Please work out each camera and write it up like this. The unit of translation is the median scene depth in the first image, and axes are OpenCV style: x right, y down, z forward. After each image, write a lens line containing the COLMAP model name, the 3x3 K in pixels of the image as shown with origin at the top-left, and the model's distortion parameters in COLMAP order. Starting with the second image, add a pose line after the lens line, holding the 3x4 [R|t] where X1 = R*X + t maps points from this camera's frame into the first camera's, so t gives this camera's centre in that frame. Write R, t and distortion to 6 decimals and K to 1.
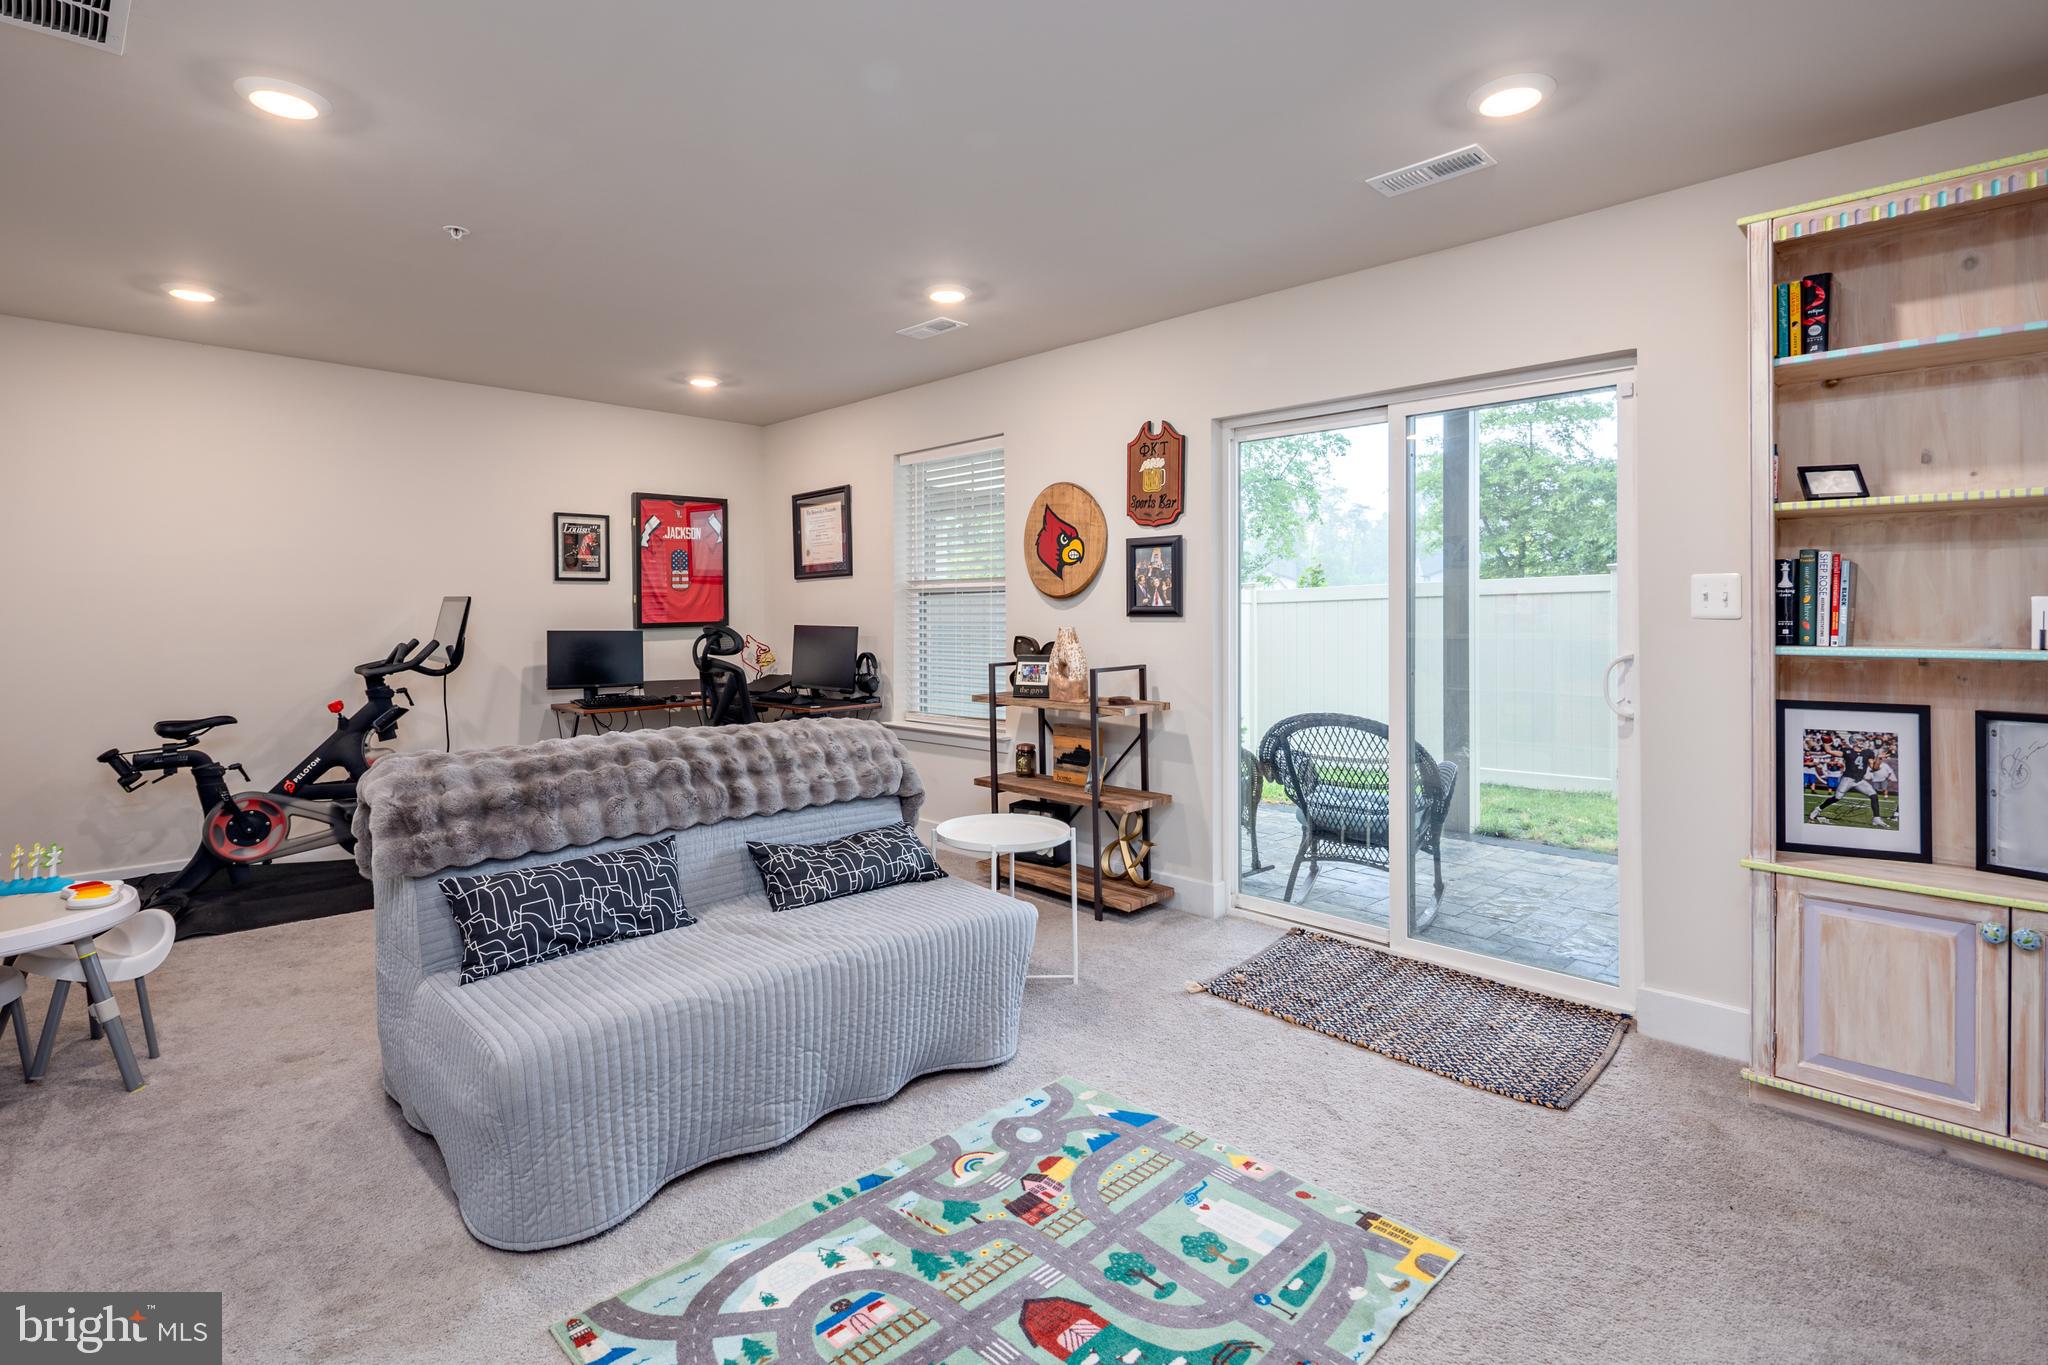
lens RADIAL K [[996.7, 0, 1018.8], [0, 996.7, 618.3], [0, 0, 1]] dist [0.005724, -0.005233]
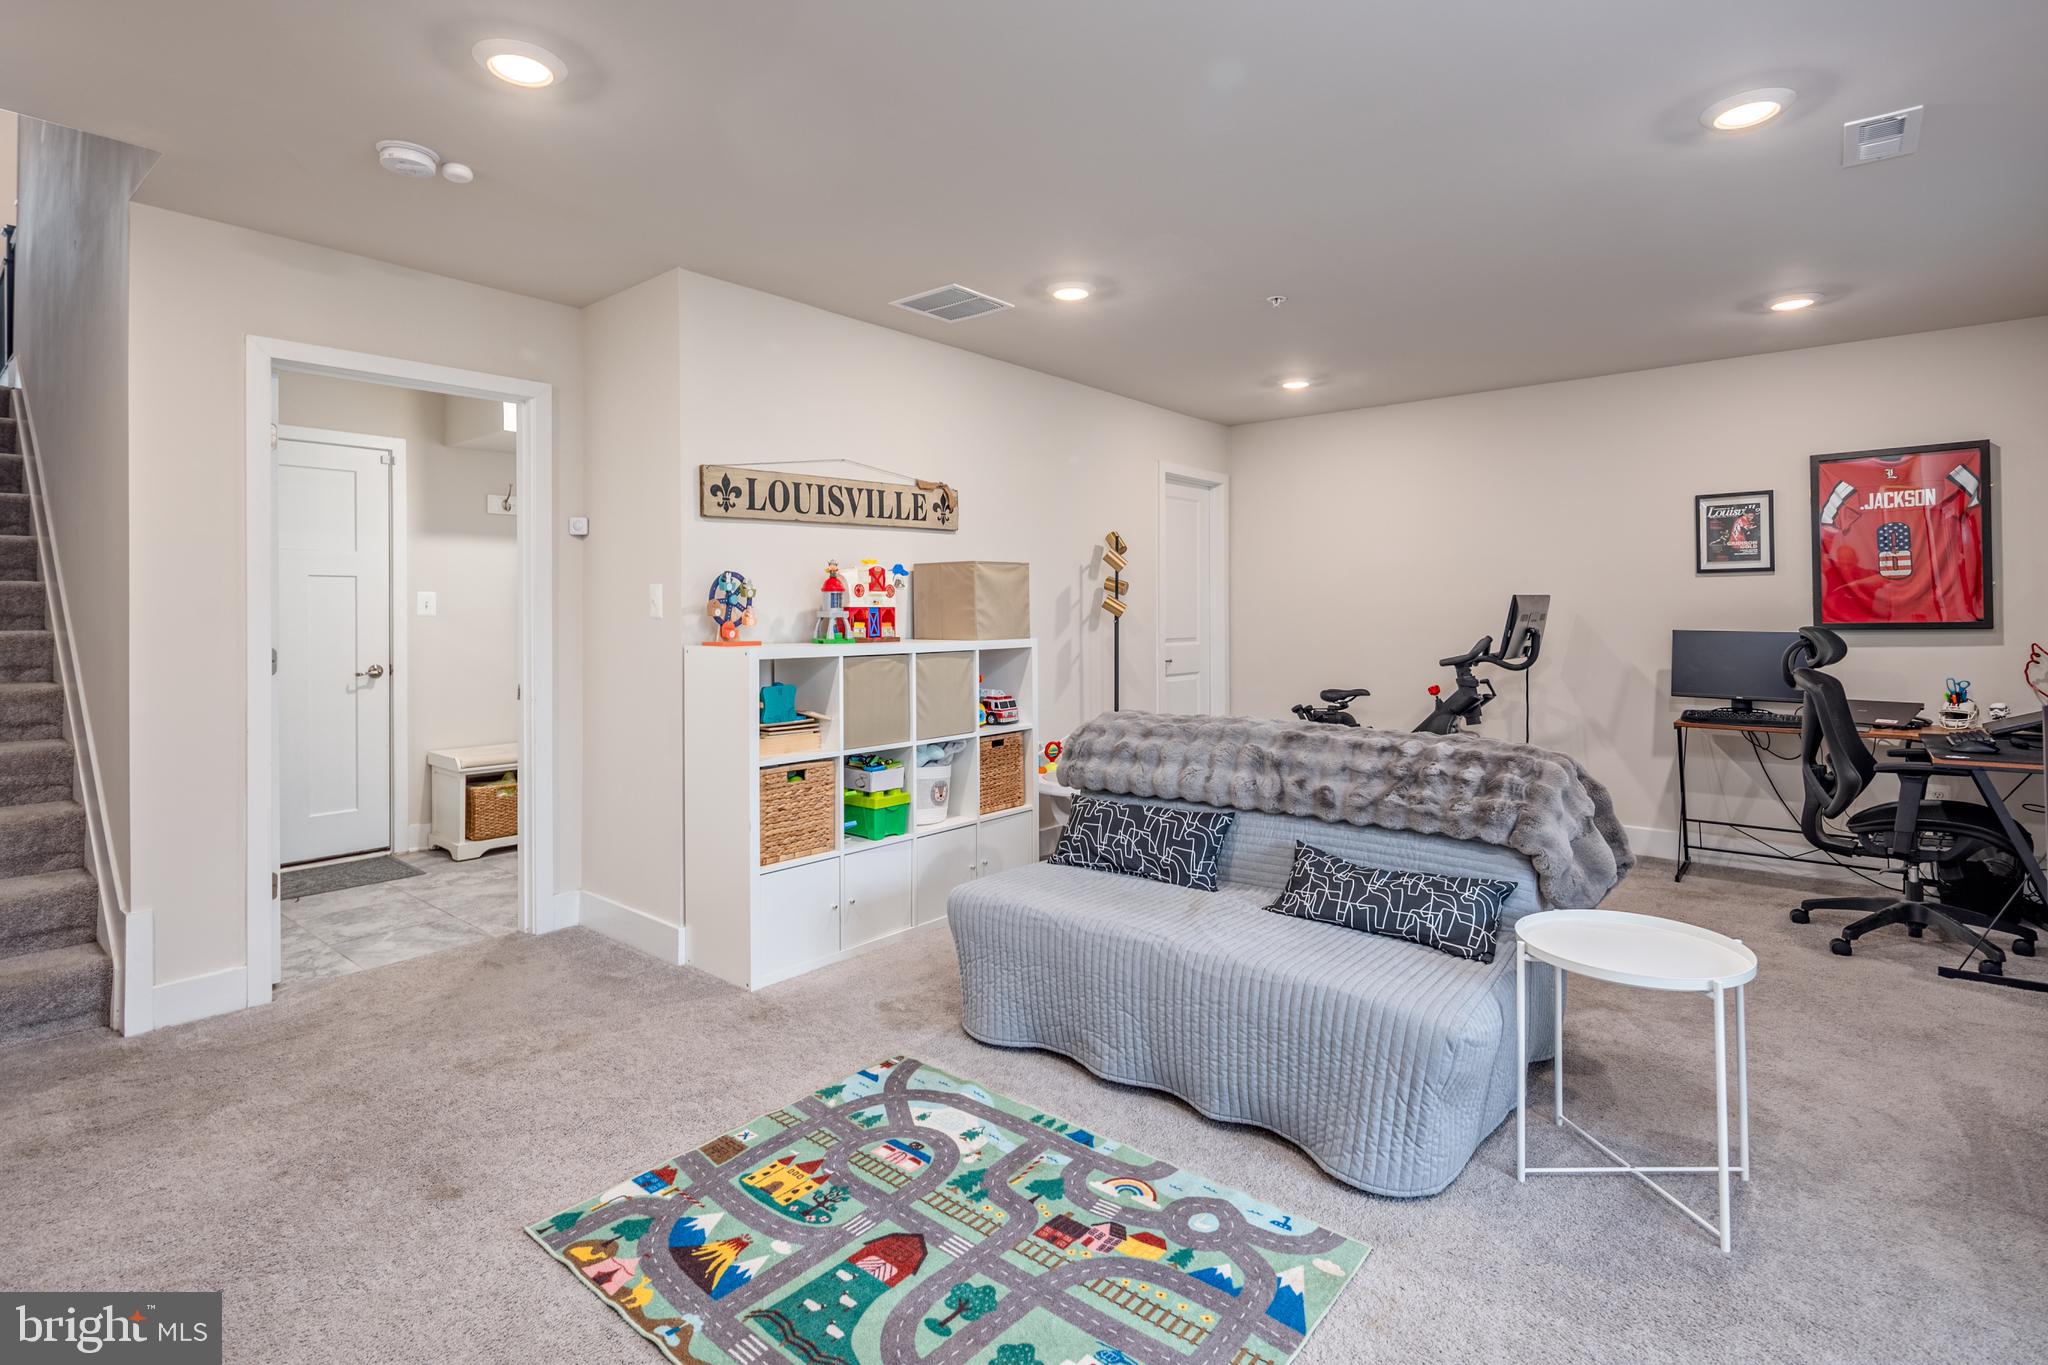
lens RADIAL K [[996.7, 0, 1019.8], [0, 996.7, 609.3], [0, 0, 1]] dist [0.005724, -0.005233]
pose [[0.084841, -0.003895, -0.996387, 0.711341], [-0.000467, 0.999992, -0.003949, -0.004322], [0.996394, 0.000800, 0.084838, 0.642488]]
